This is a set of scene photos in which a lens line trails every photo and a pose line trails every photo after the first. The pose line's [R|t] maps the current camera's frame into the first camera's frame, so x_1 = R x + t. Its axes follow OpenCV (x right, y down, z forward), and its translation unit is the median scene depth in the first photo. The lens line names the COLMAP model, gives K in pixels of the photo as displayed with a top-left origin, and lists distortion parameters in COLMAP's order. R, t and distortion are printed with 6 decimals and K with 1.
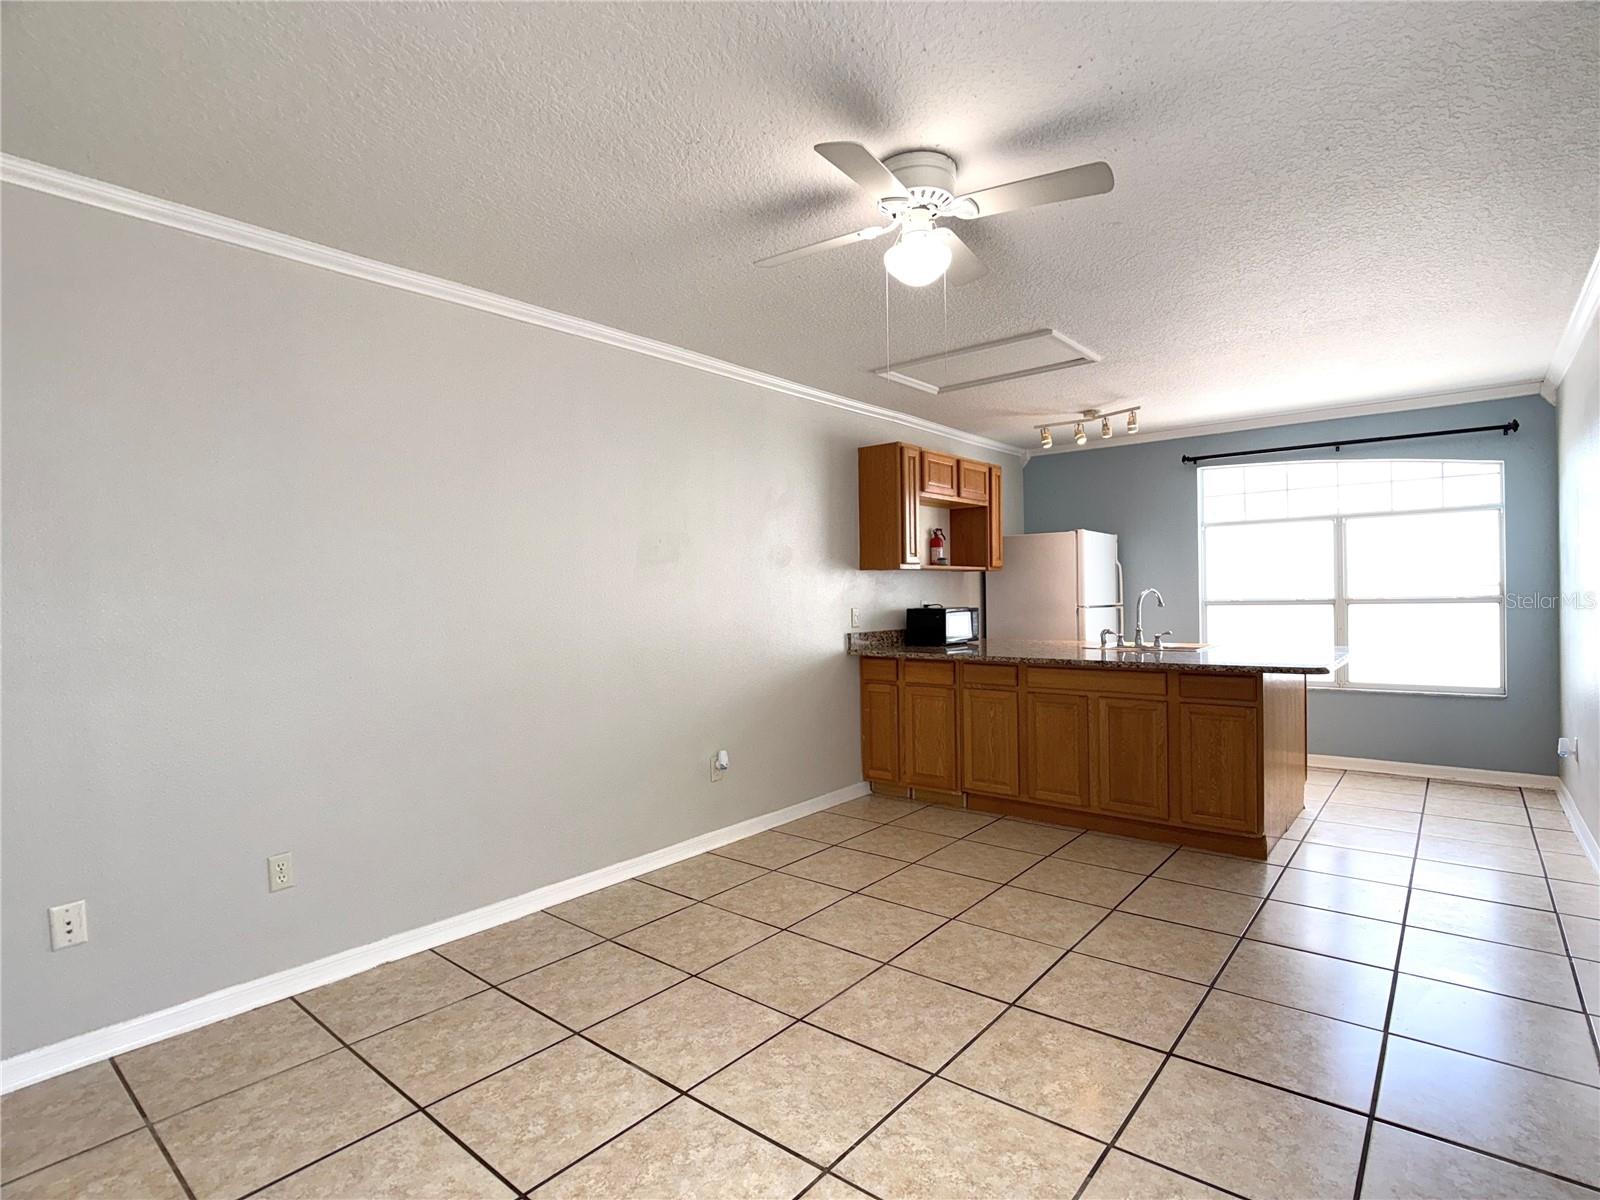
lens RADIAL K [[808.8, 0, 801.4], [0, 808.8, 604.7], [0, 0, 1]] dist [-0.016116, -0.006612]
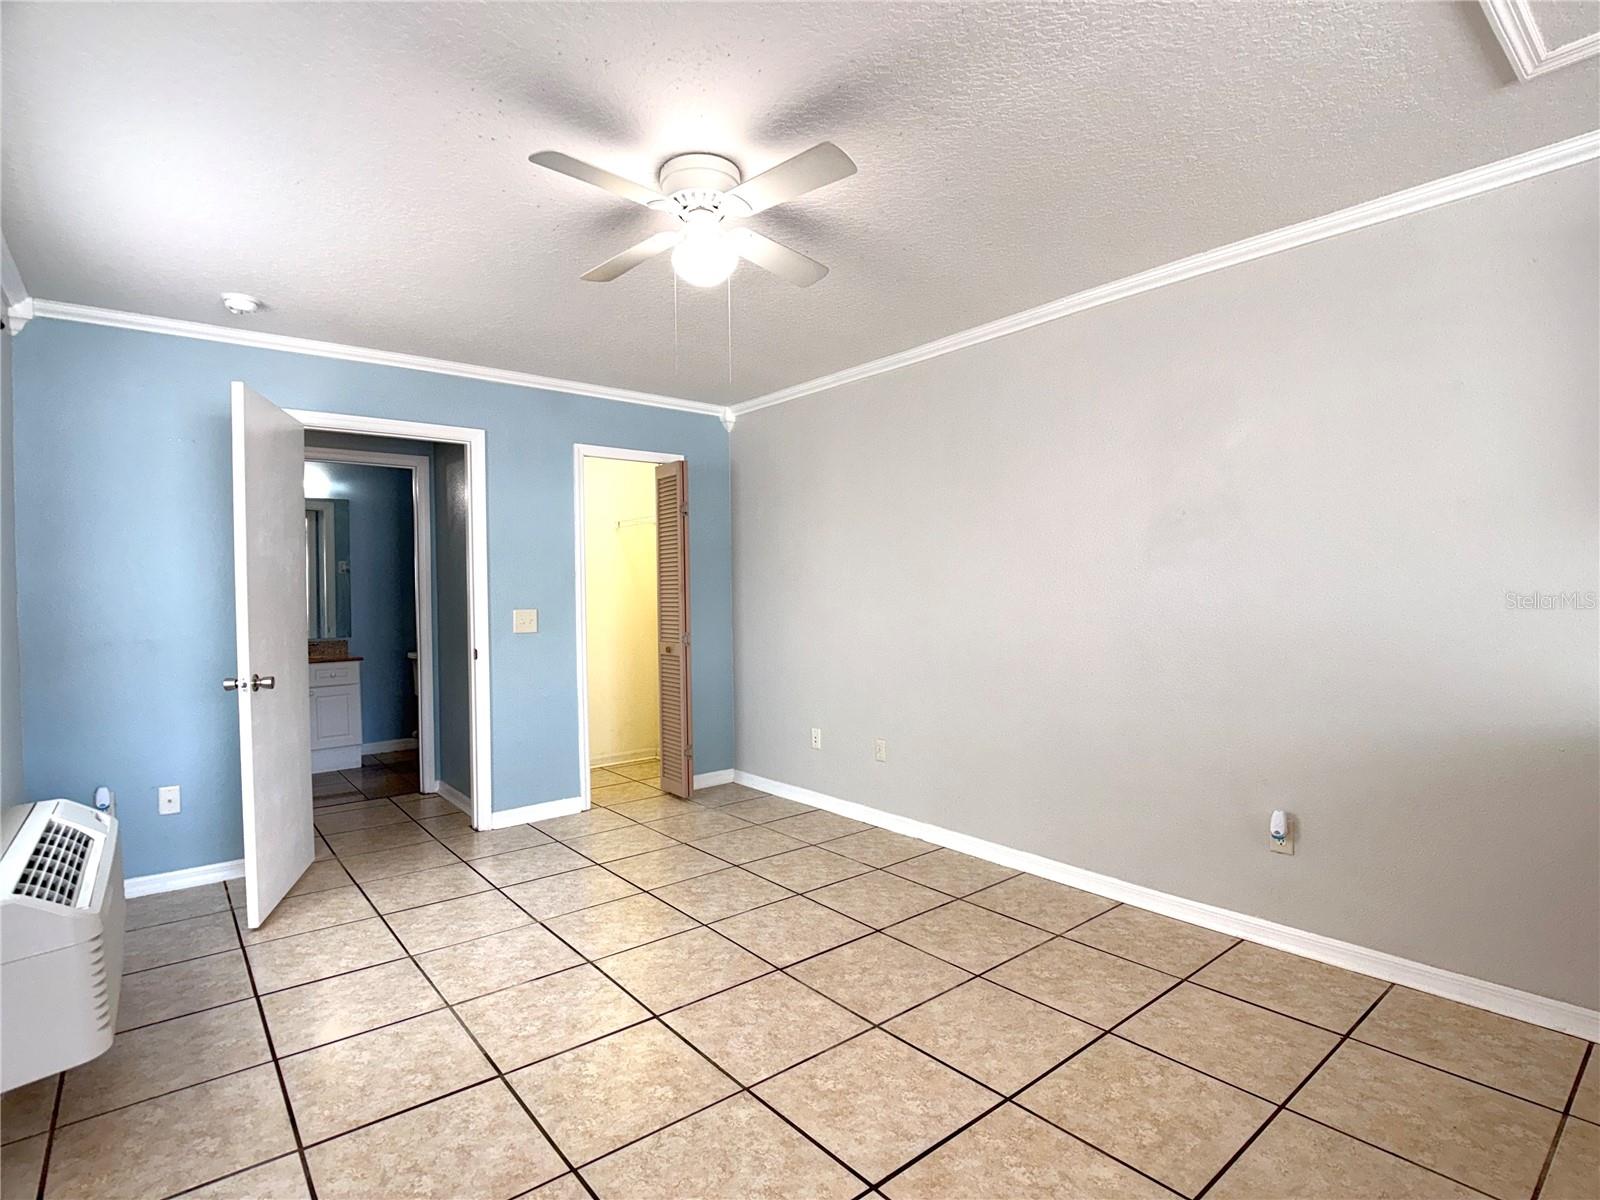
lens RADIAL K [[808.8, 0, 807.1], [0, 808.8, 605.1], [0, 0, 1]] dist [-0.016116, -0.006612]
pose [[-0.193031, 0.039232, -0.980408, 0.505483], [0.003026, 0.999219, 0.039389, -0.015941], [0.981188, 0.004637, -0.192999, 0.592538]]
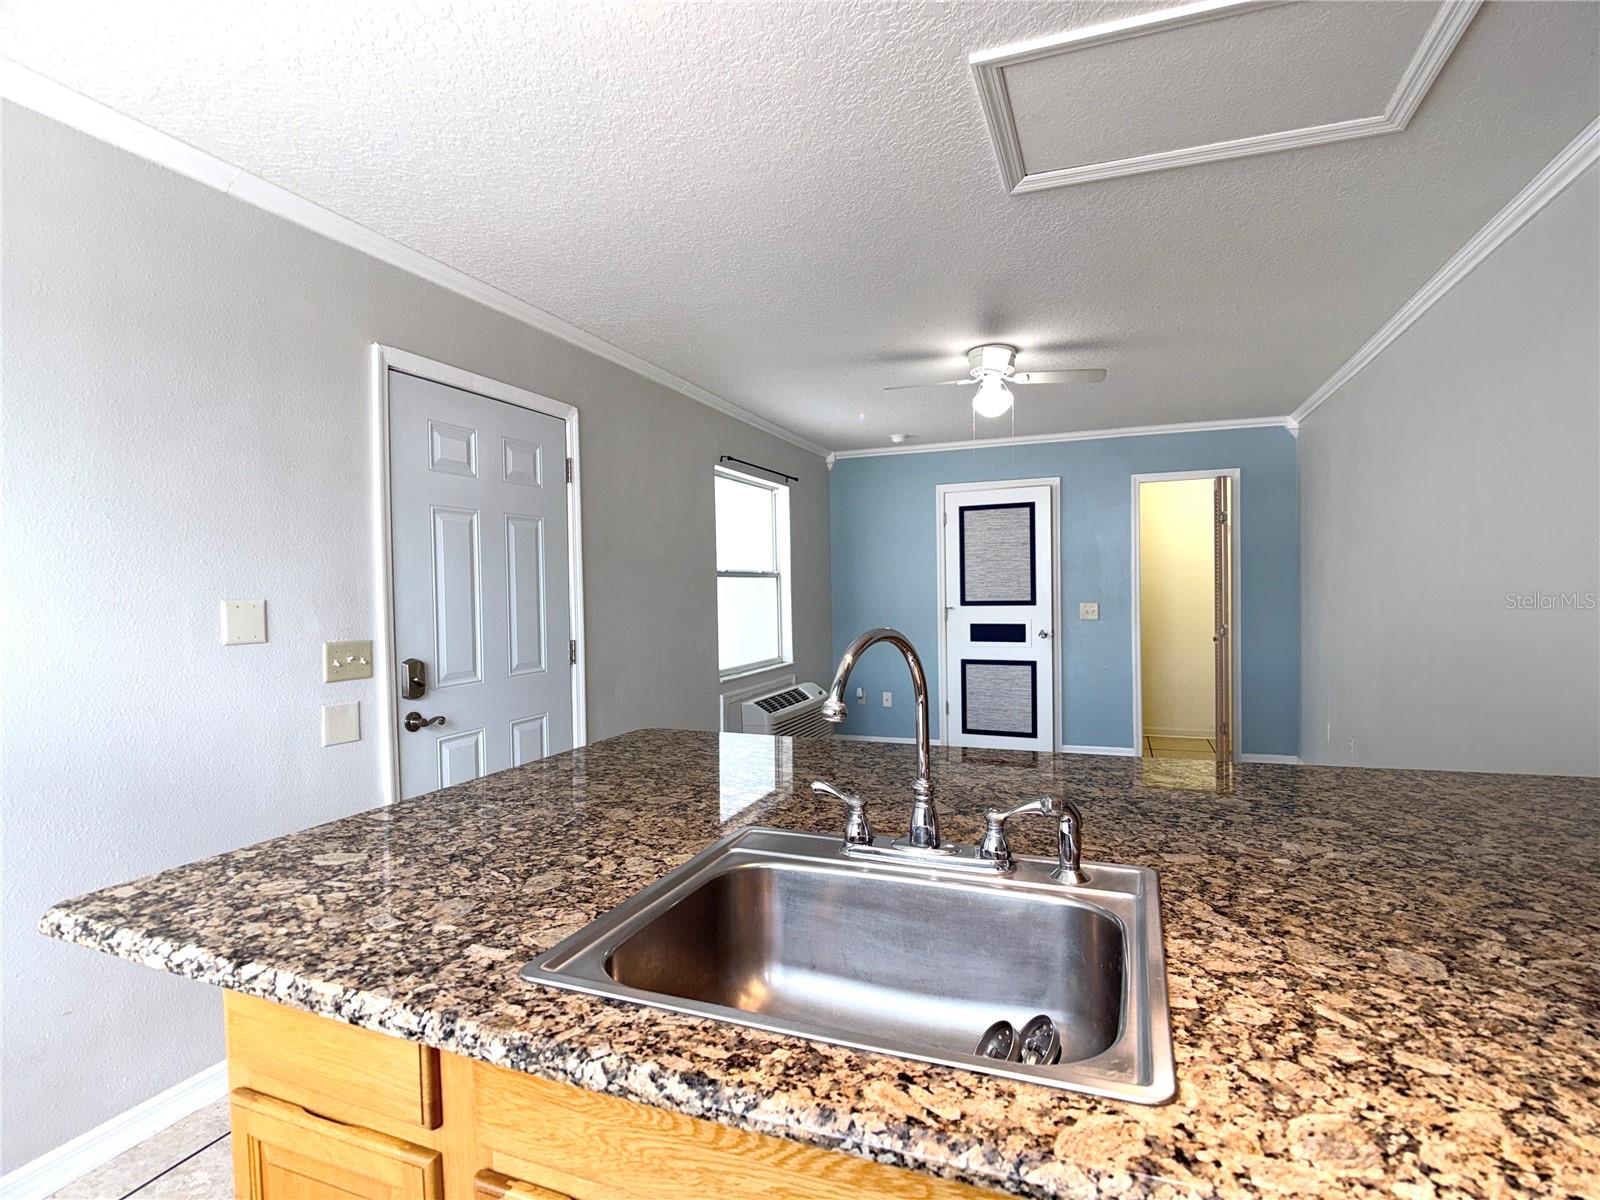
lens RADIAL K [[808.8, 0, 798.4], [0, 808.8, 603.8], [0, 0, 1]] dist [-0.016116, -0.006612]
pose [[-0.950490, 0.039838, -0.308191, 0.486046], [0.029671, 0.998852, 0.037609, -0.033765], [0.309336, 0.026603, -0.950581, 1.131308]]
